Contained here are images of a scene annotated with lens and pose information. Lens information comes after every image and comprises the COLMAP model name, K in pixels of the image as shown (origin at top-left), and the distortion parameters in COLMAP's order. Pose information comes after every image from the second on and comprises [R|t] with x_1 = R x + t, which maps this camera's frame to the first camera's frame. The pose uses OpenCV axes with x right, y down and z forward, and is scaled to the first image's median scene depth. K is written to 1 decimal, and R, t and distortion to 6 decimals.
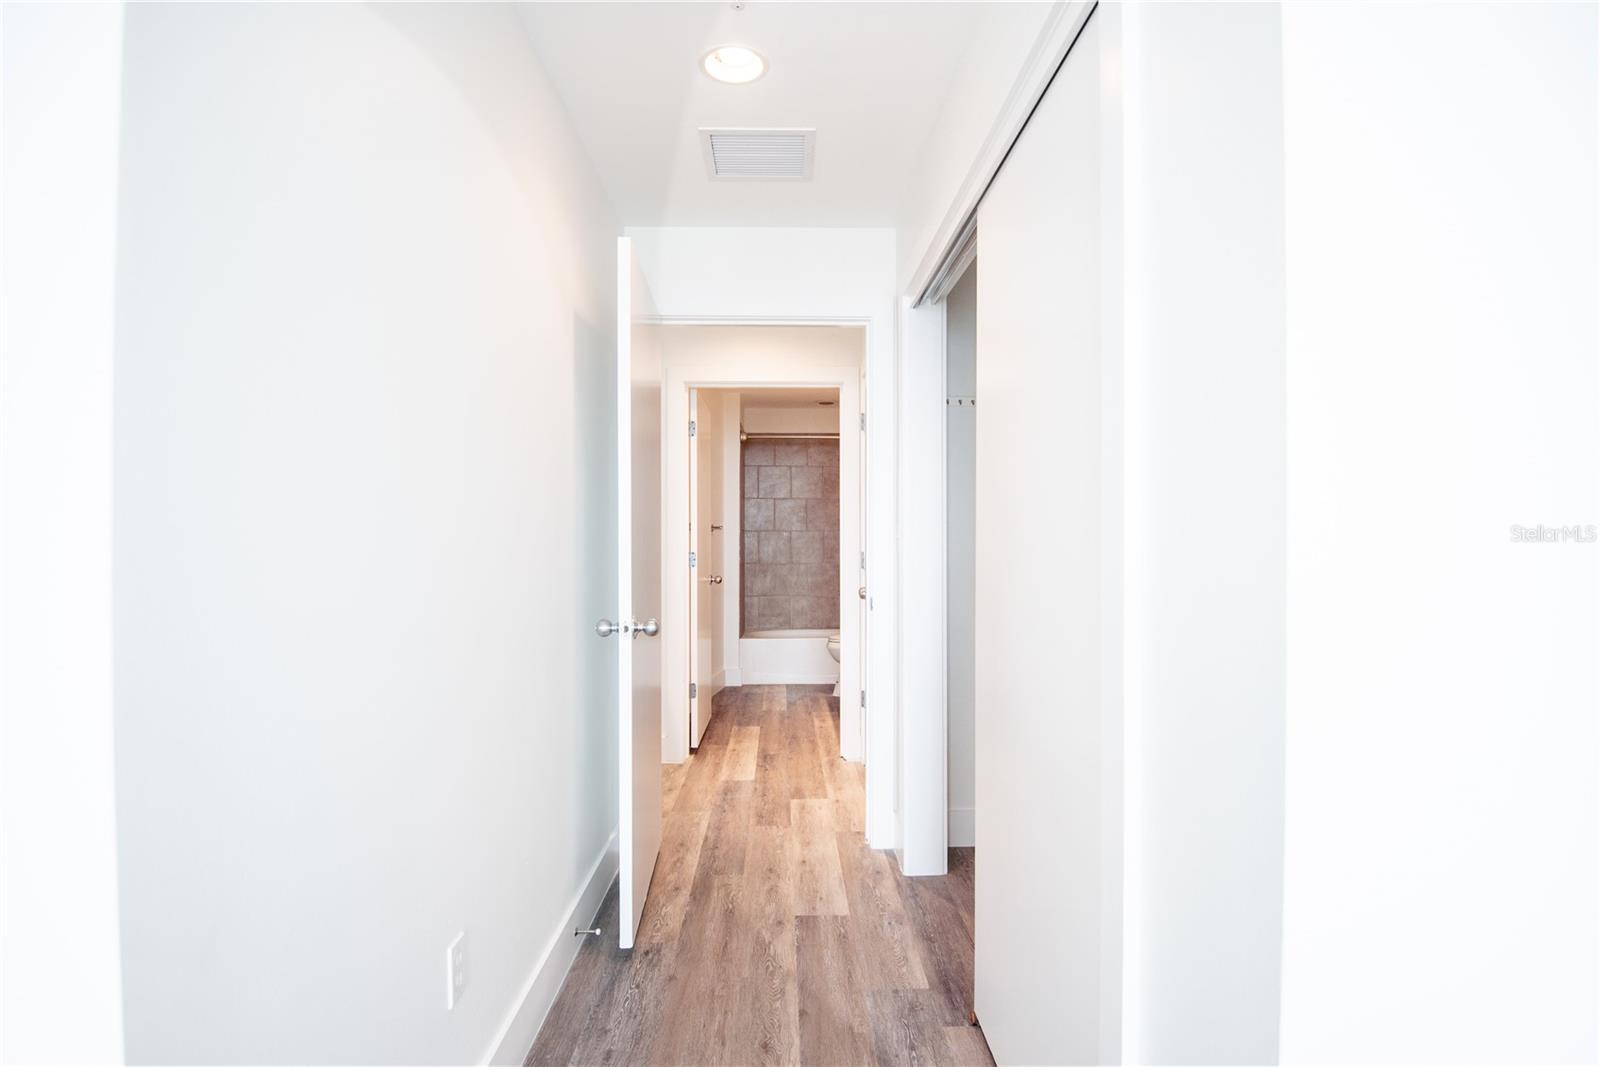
lens RADIAL K [[845.5, 0, 825.3], [0, 845.5, 539.7], [0, 0, 1]] dist [0.003182, -0.025377]
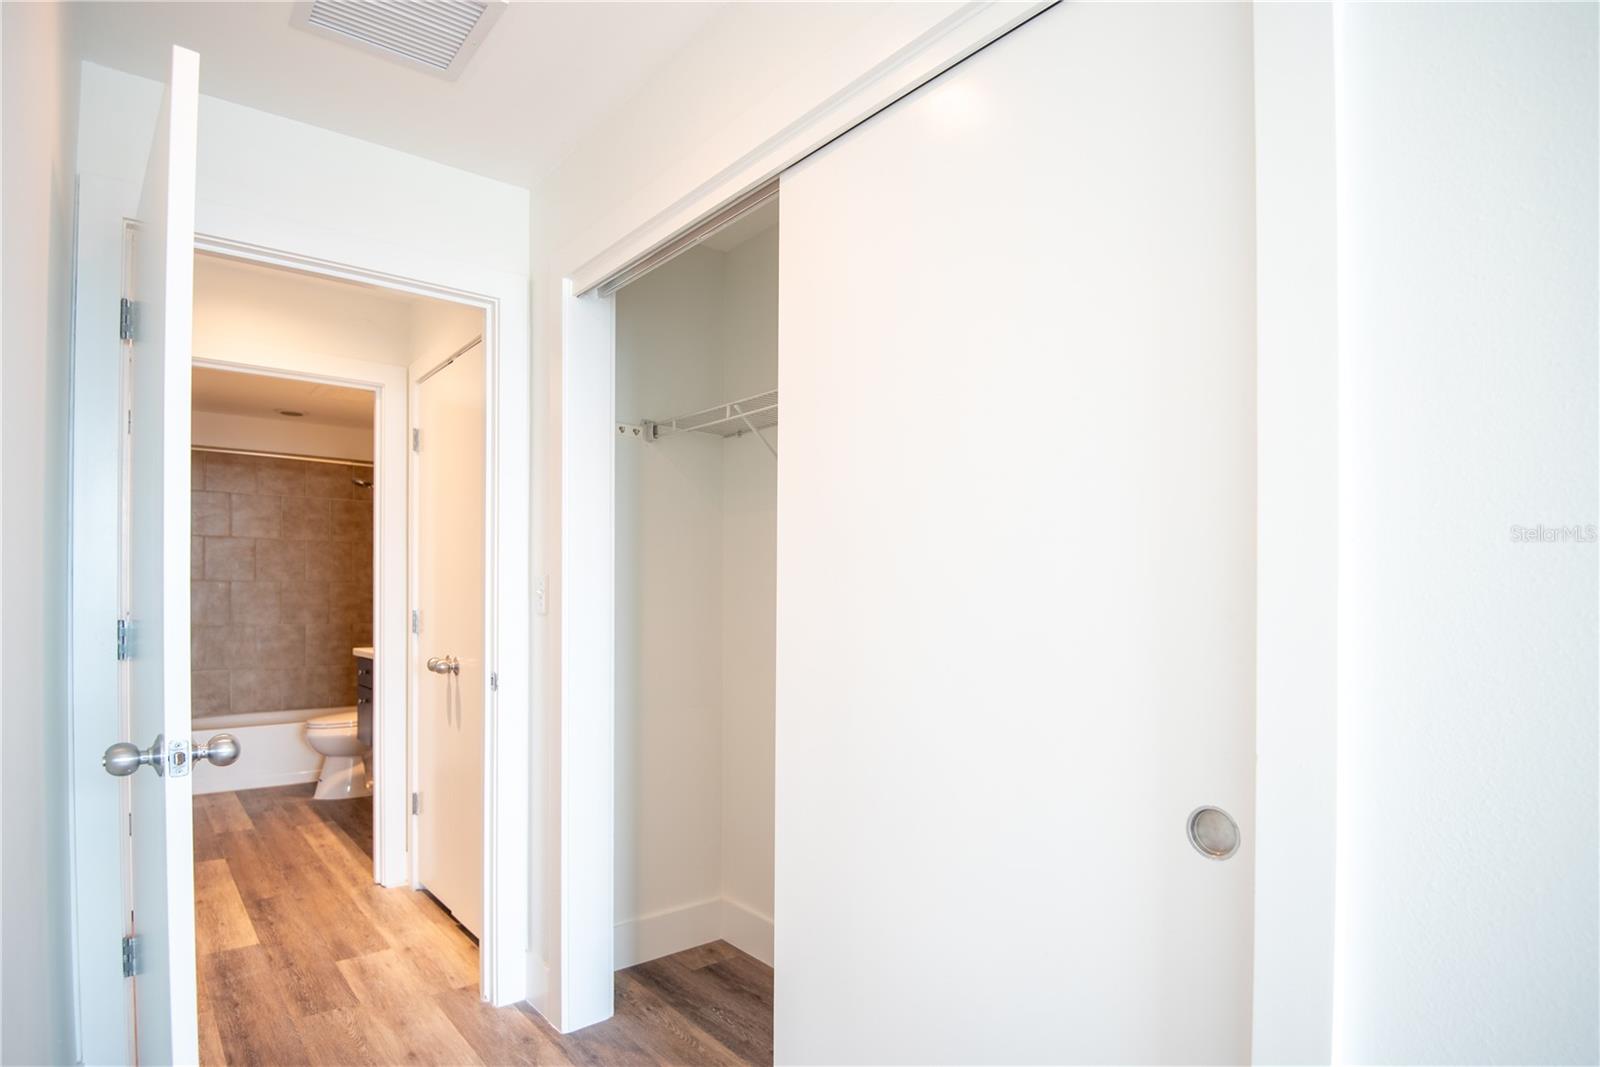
lens RADIAL K [[845.5, 0, 820.1], [0, 845.5, 609.3], [0, 0, 1]] dist [0.003182, -0.025377]
pose [[0.793694, 0.001746, 0.608315, -0.096089], [-0.011487, 0.999861, 0.012118, -0.000809], [-0.608209, -0.016606, 0.793603, 0.129105]]
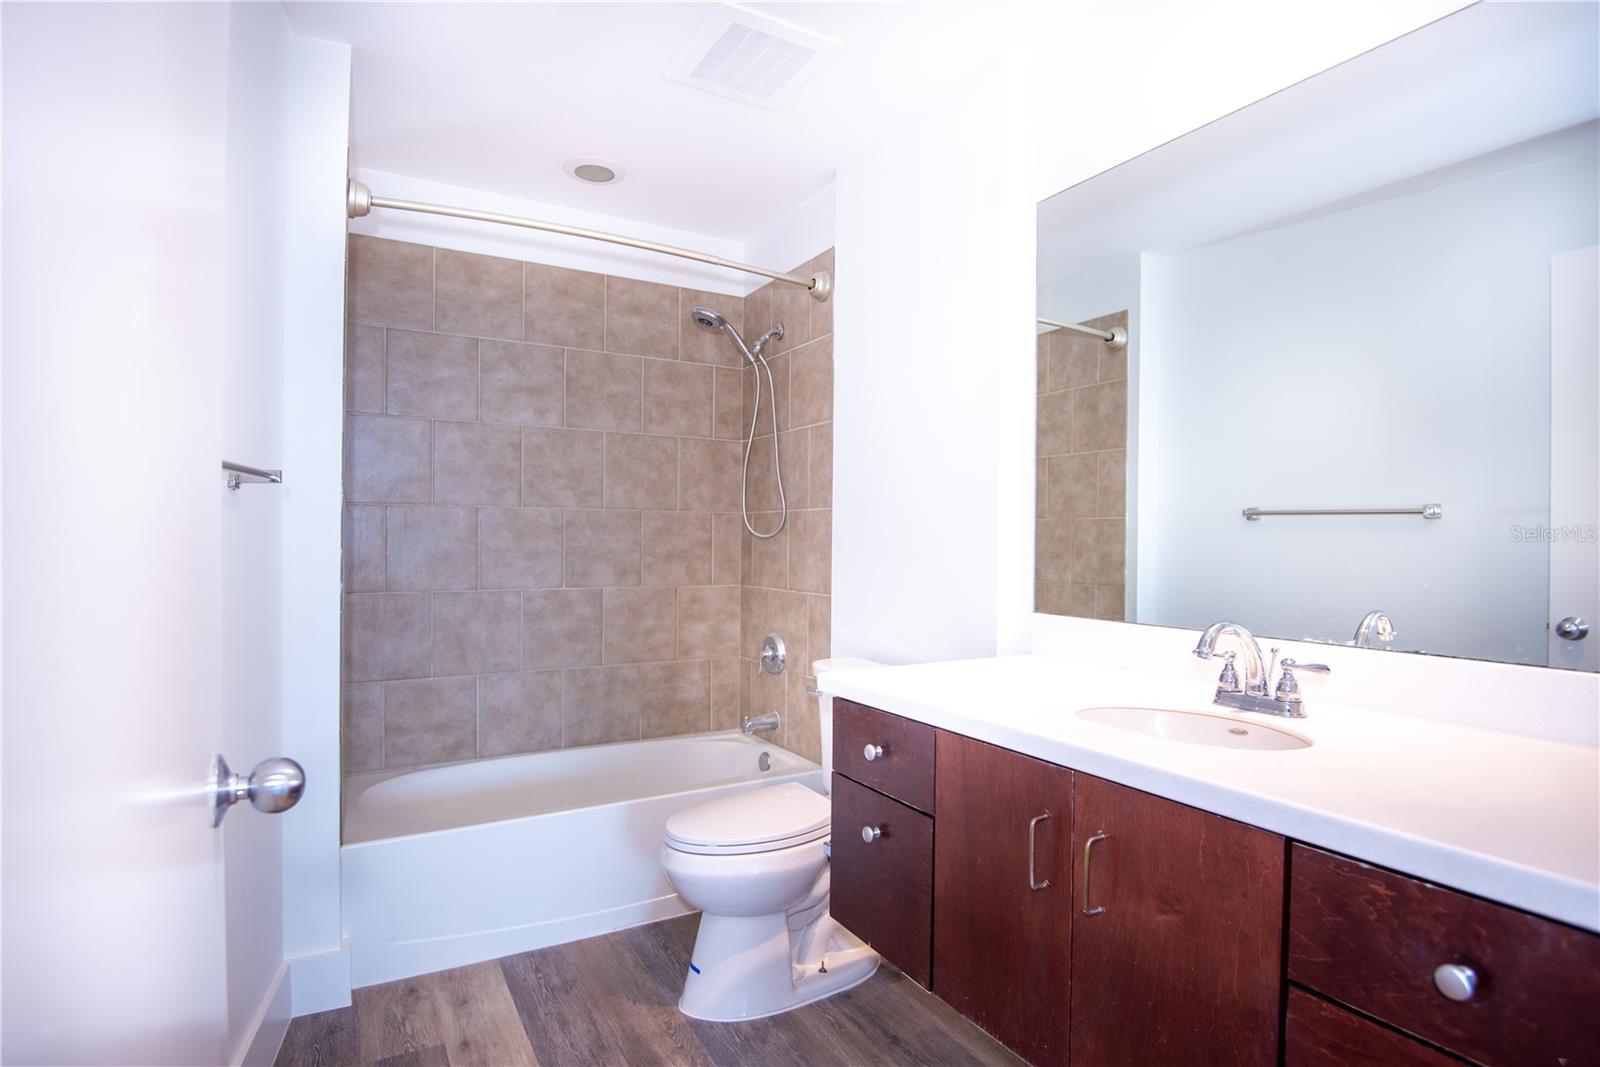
lens RADIAL K [[845.5, 0, 832.6], [0, 845.5, 545.4], [0, 0, 1]] dist [0.003182, -0.025377]
pose [[0.883021, 0.007332, 0.469277, -0.096468], [-0.011814, 0.999908, 0.006607, 0.003542], [-0.469186, -0.011378, 0.883026, 0.707970]]
